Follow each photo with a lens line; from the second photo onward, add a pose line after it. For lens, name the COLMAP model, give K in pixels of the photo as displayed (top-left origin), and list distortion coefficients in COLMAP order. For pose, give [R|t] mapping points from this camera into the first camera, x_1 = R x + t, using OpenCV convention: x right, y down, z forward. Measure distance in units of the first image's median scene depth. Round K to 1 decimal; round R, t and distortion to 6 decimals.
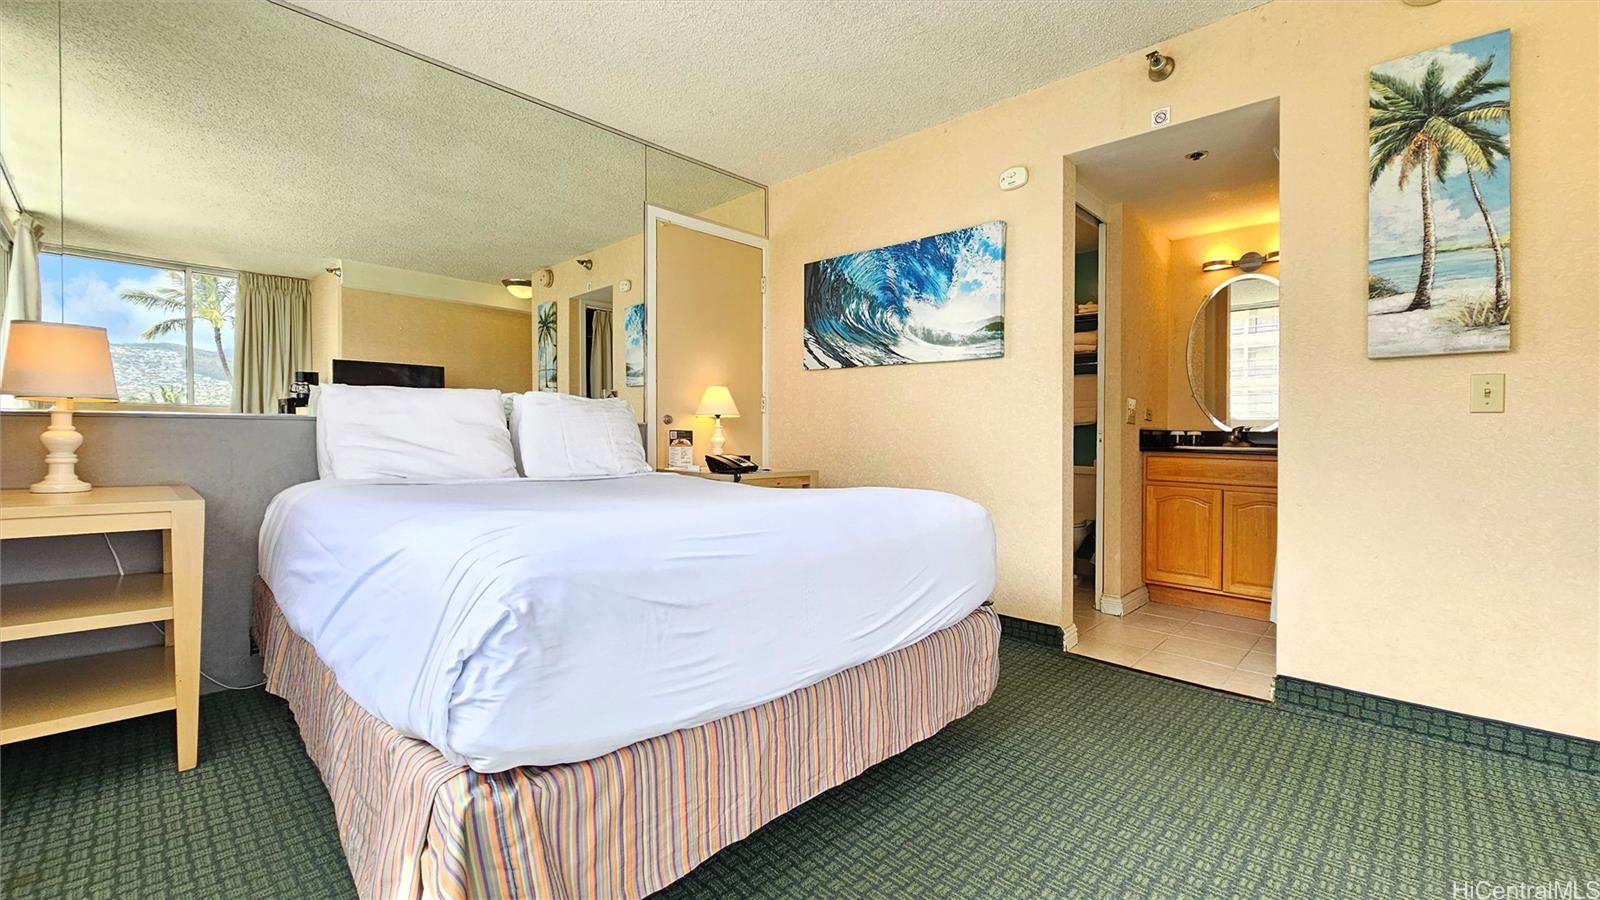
lens RADIAL K [[653.3, 0, 819.9], [0, 653.3, 436.8], [0, 0, 1]] dist [0.000609, -0.000606]
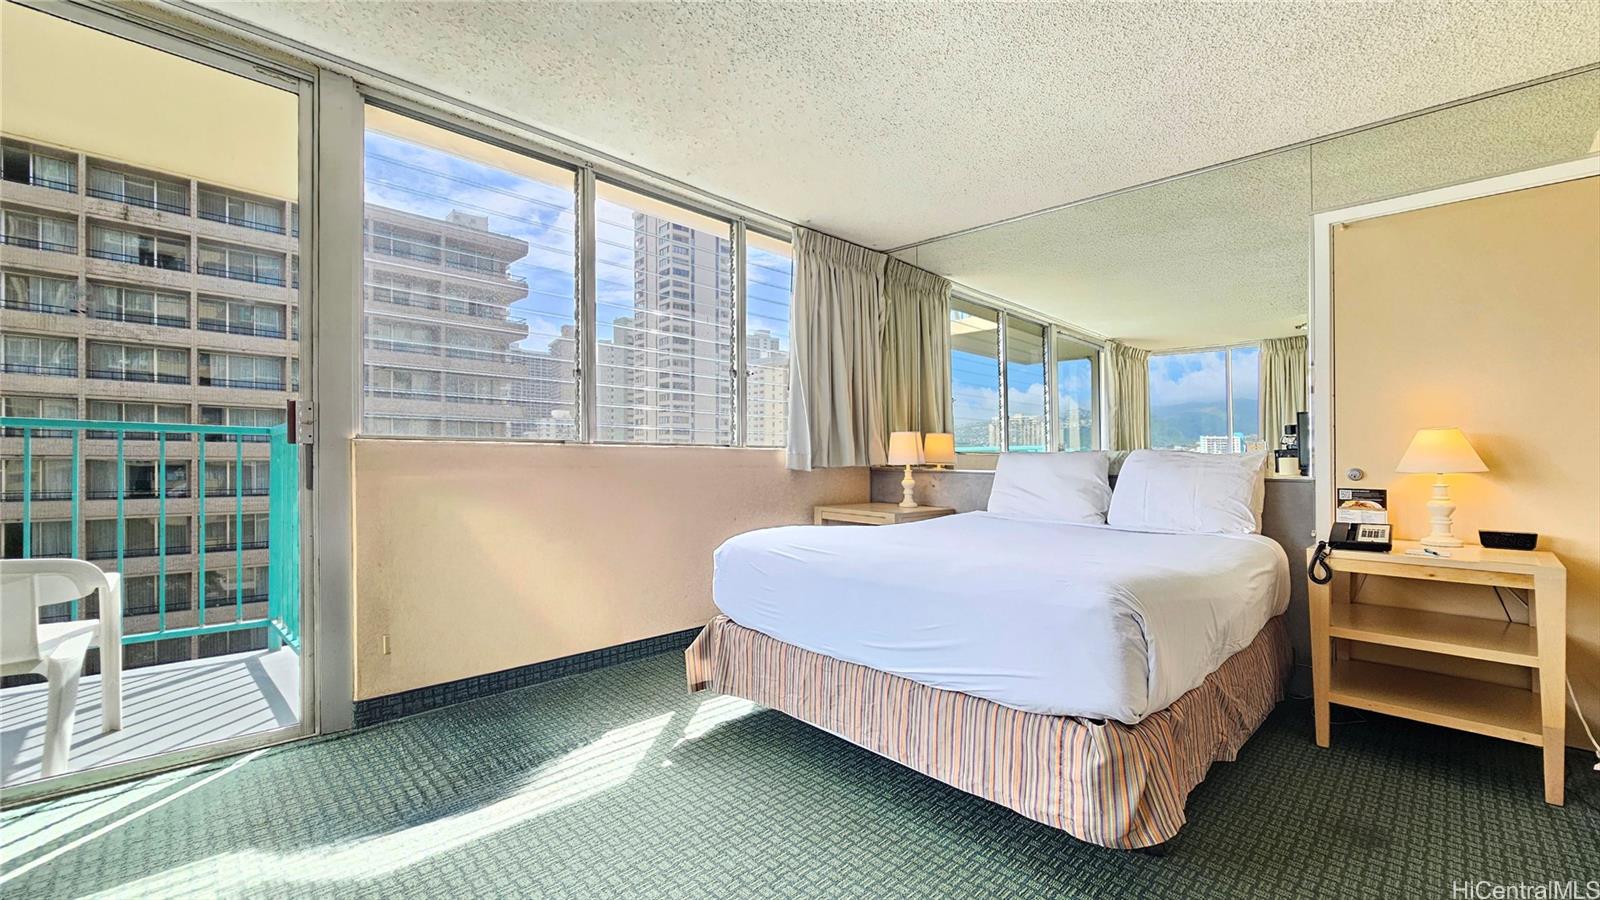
lens RADIAL K [[653.3, 0, 803.3], [0, 653.3, 458.9], [0, 0, 1]] dist [0.000609, -0.000606]
pose [[-0.062369, -0.008049, -0.998021, 0.786800], [-0.011813, 0.999903, -0.007326, -0.042496], [0.997983, 0.011333, -0.062458, 0.539417]]
